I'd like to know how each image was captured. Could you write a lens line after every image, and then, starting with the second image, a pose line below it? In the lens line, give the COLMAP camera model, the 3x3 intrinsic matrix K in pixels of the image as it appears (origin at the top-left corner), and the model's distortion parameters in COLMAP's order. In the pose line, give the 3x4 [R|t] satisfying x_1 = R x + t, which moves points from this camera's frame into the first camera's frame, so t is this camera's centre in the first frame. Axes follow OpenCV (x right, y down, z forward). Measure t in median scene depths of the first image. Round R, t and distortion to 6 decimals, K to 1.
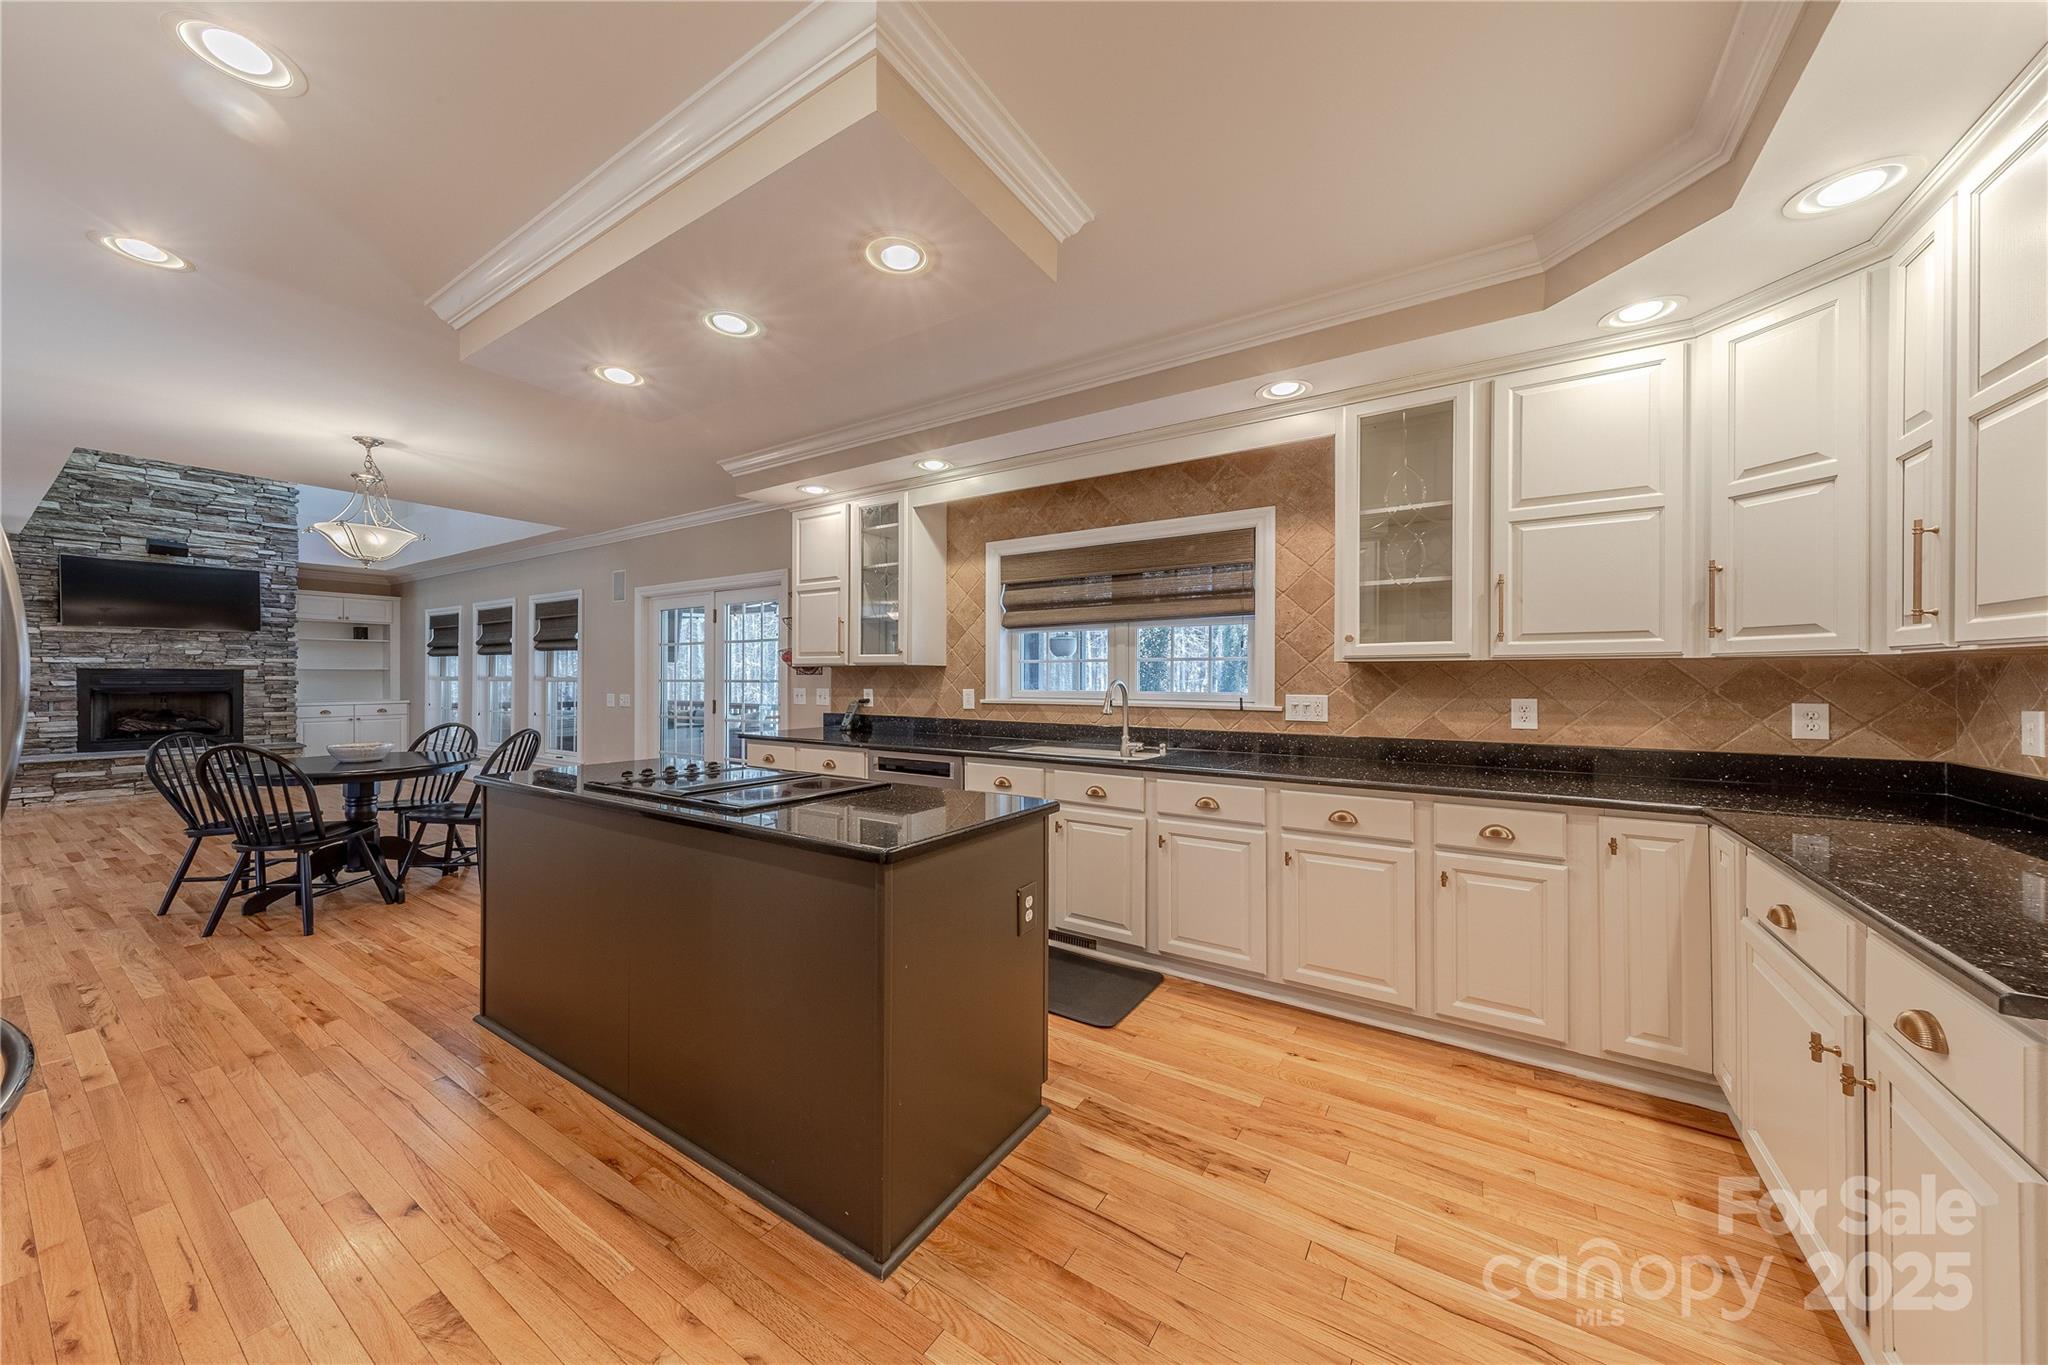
lens RADIAL K [[620.5, 0, 1025.9], [0, 620.5, 679.8], [0, 0, 1]] dist [-0.001261, -0.000144]
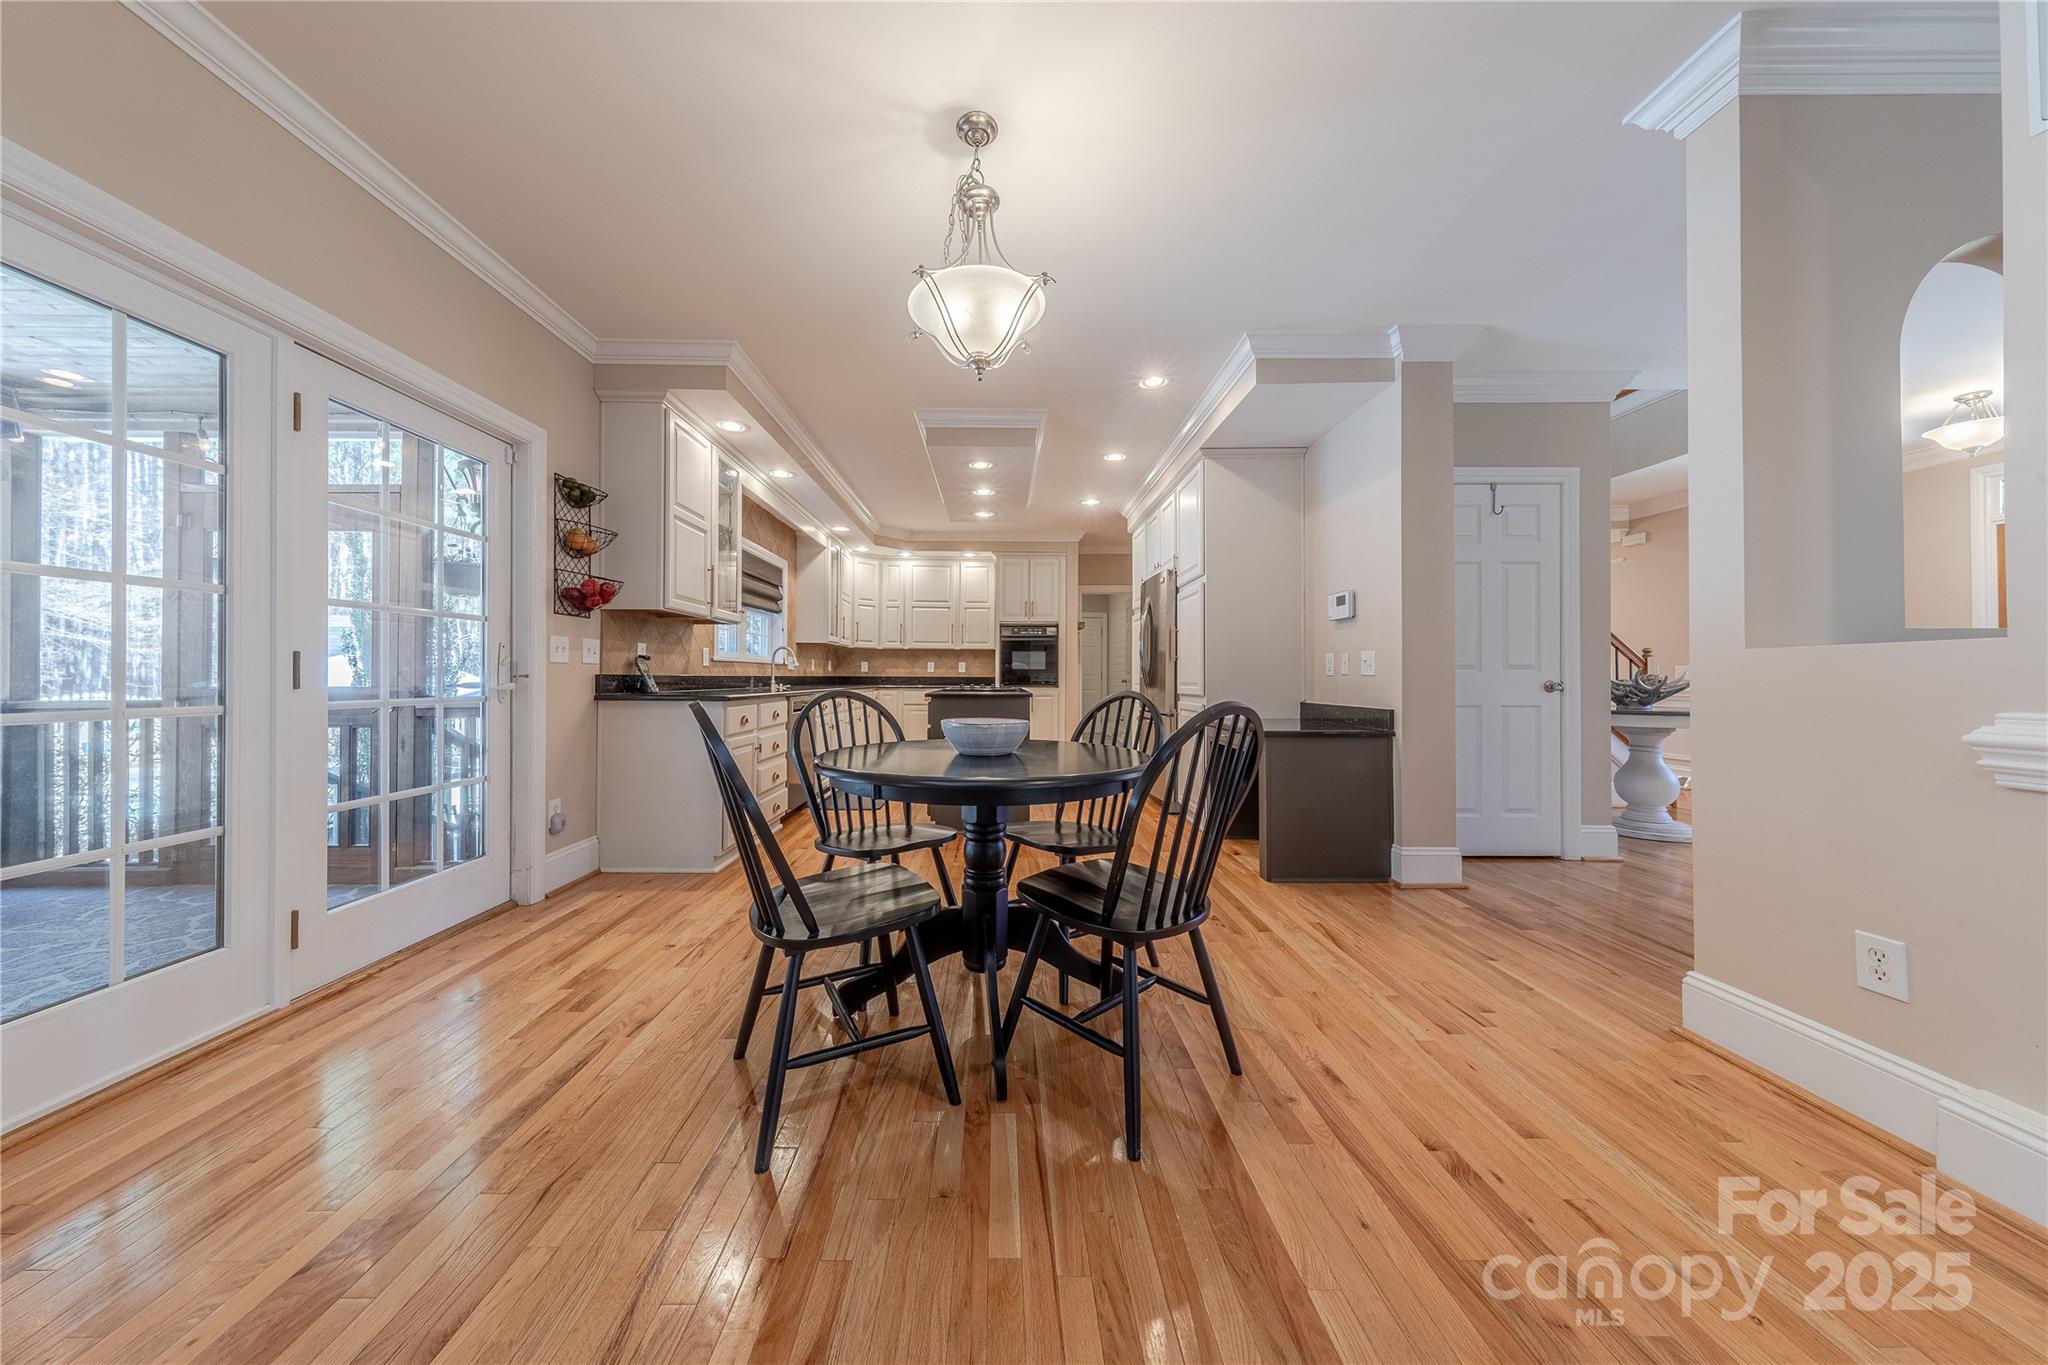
lens RADIAL K [[669.8, 0, 1020.6], [0, 669.8, 673.4], [0, 0, 1]] dist [0.000233, -0.000002]
pose [[-0.515237, -0.001145, 0.857047, -1.720442], [-0.008209, 0.999960, -0.003600, 0.073241], [-0.857009, -0.008891, -0.515225, 1.384024]]
